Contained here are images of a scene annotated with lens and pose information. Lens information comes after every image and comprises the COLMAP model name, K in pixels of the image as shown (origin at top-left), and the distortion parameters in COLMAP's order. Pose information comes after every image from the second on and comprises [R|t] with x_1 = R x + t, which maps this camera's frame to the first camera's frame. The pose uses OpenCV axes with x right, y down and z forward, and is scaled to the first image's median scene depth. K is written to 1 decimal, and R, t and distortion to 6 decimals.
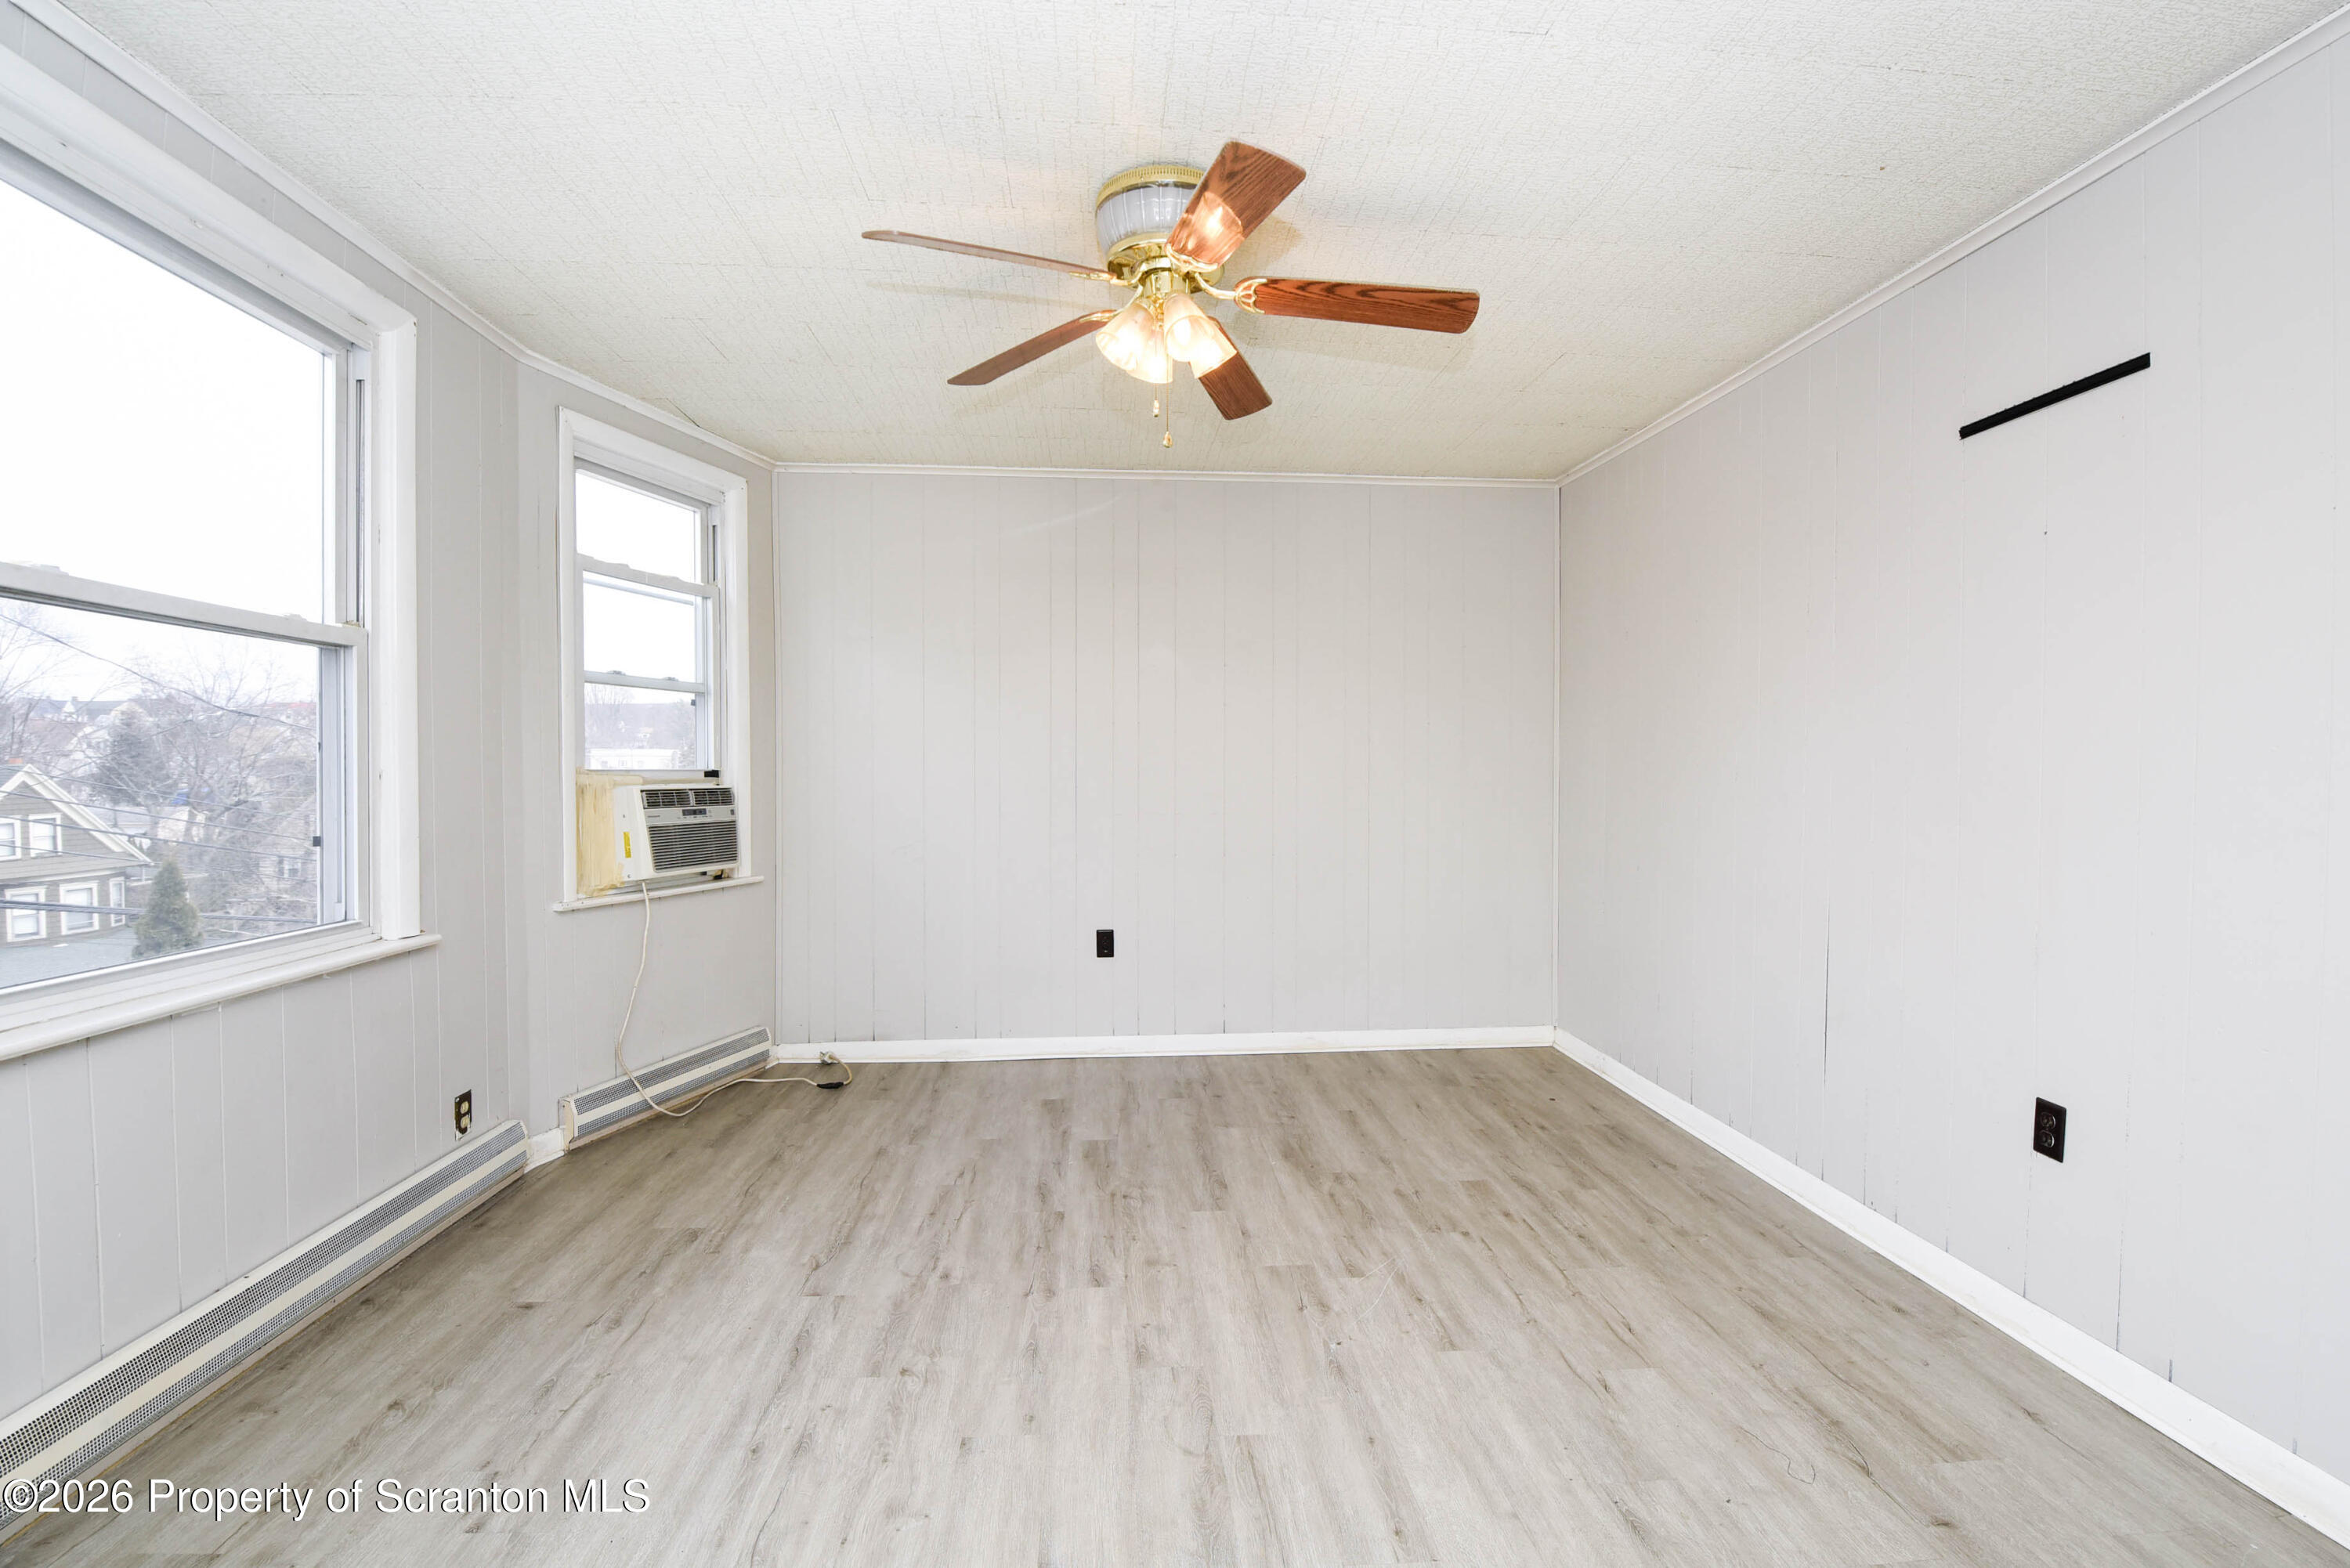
lens RADIAL K [[1013.0, 0, 1176.1], [0, 1013.0, 787.3], [0, 0, 1]] dist [-0.004142, -0.007558]
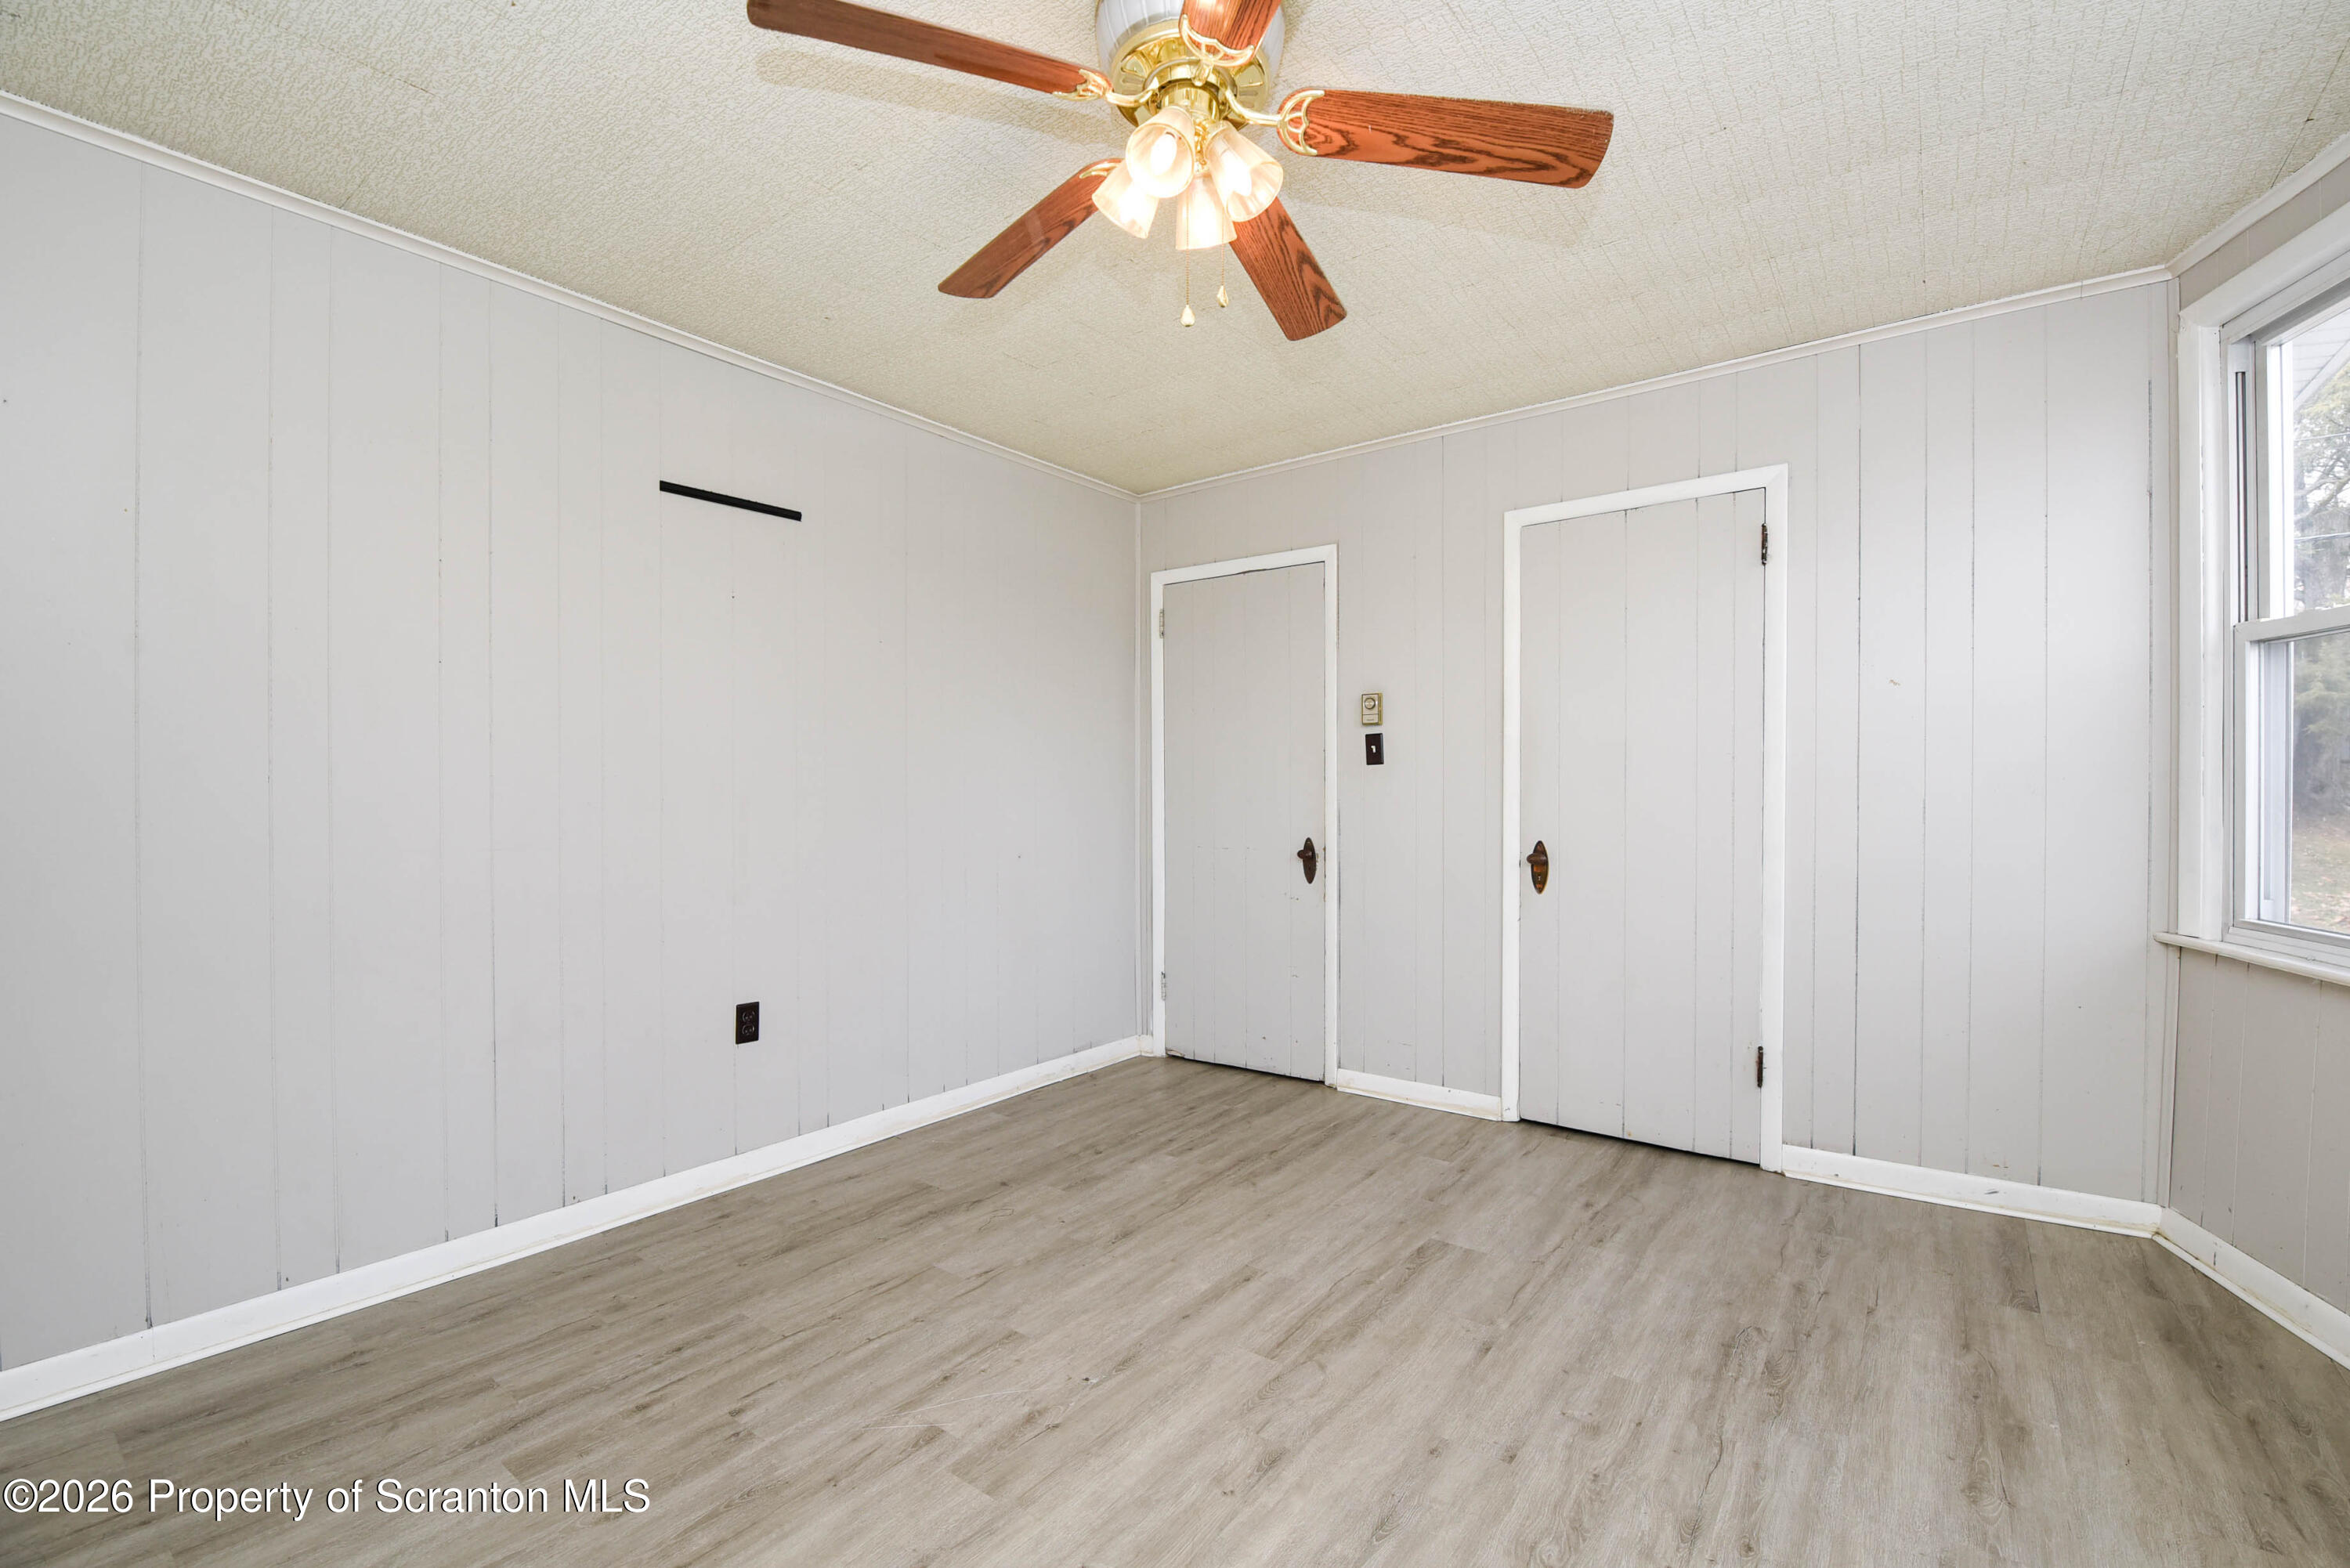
lens RADIAL K [[1013.0, 0, 1182.9], [0, 1013.0, 783.6], [0, 0, 1]] dist [-0.004142, -0.007558]
pose [[-0.753097, -0.001824, 0.657907, -0.395985], [0.012869, 0.999764, 0.017502, -0.009109], [-0.657783, 0.021648, -0.752896, 1.252232]]
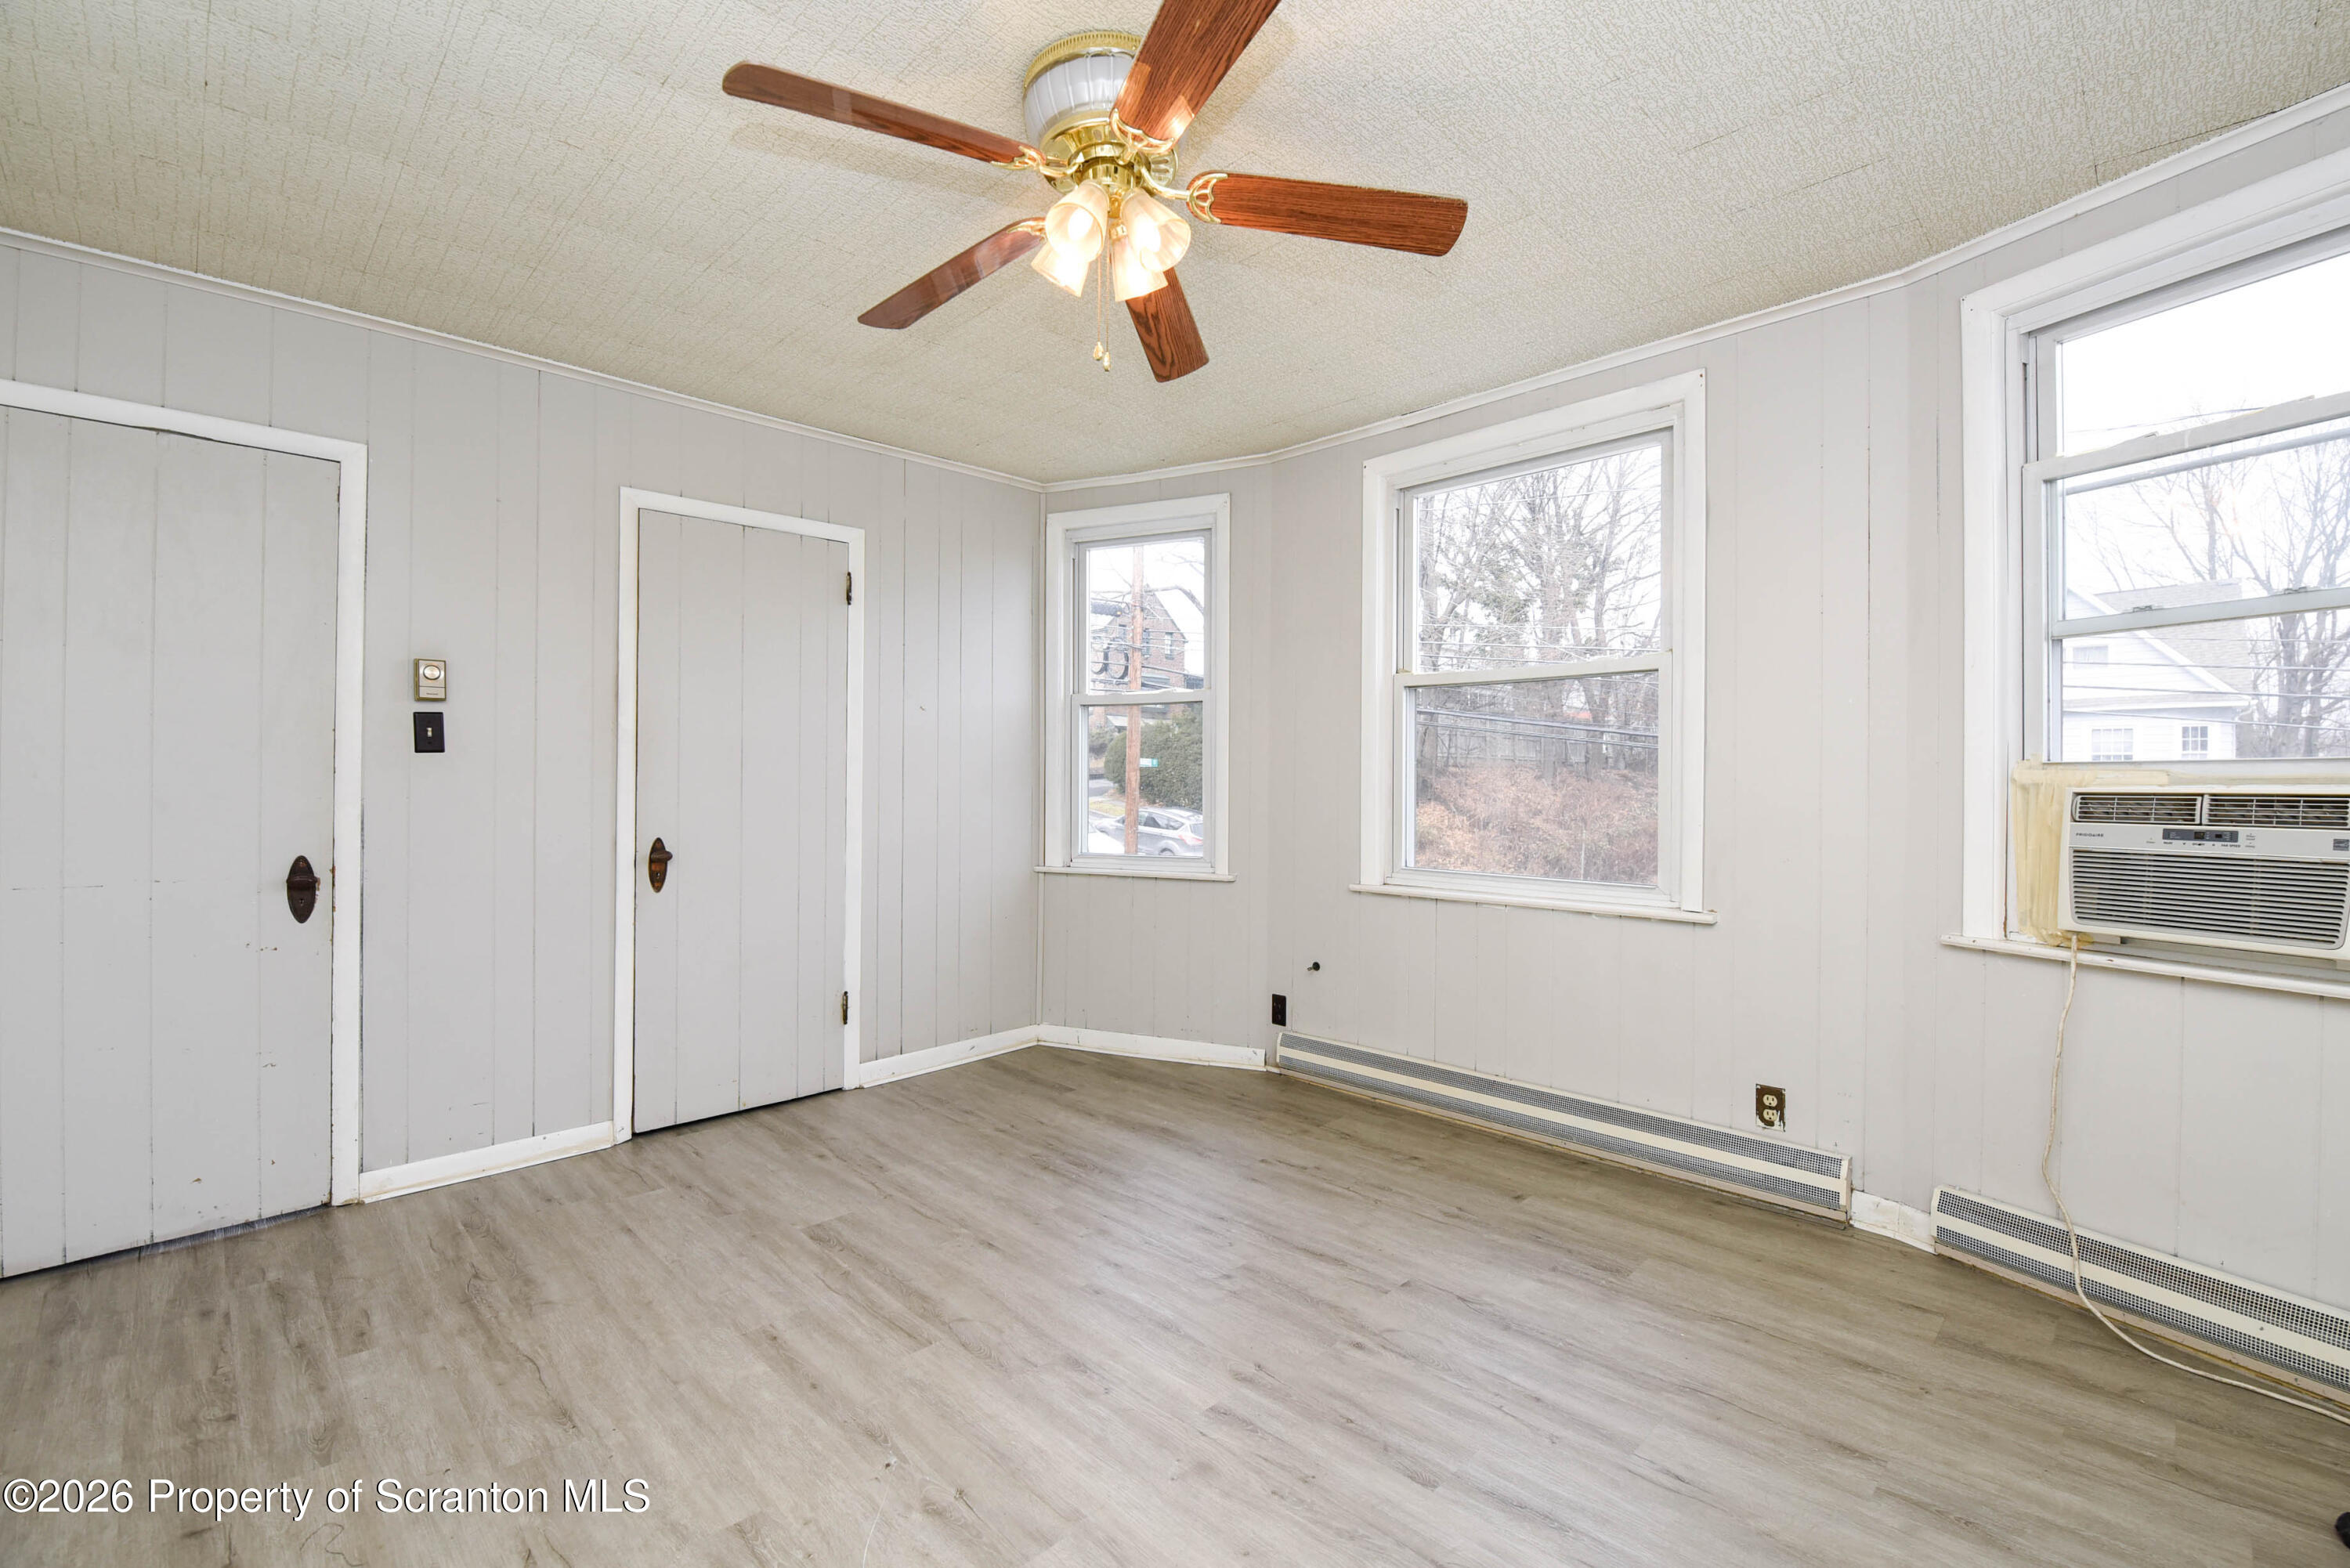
lens RADIAL K [[1013.0, 0, 1177.3], [0, 1013.0, 771.4], [0, 0, 1]] dist [-0.004142, -0.007558]
pose [[-0.762667, -0.011640, -0.646687, 0.390944], [-0.016700, 0.999859, 0.001699, -0.002696], [0.646576, 0.012095, -0.762754, 1.345434]]
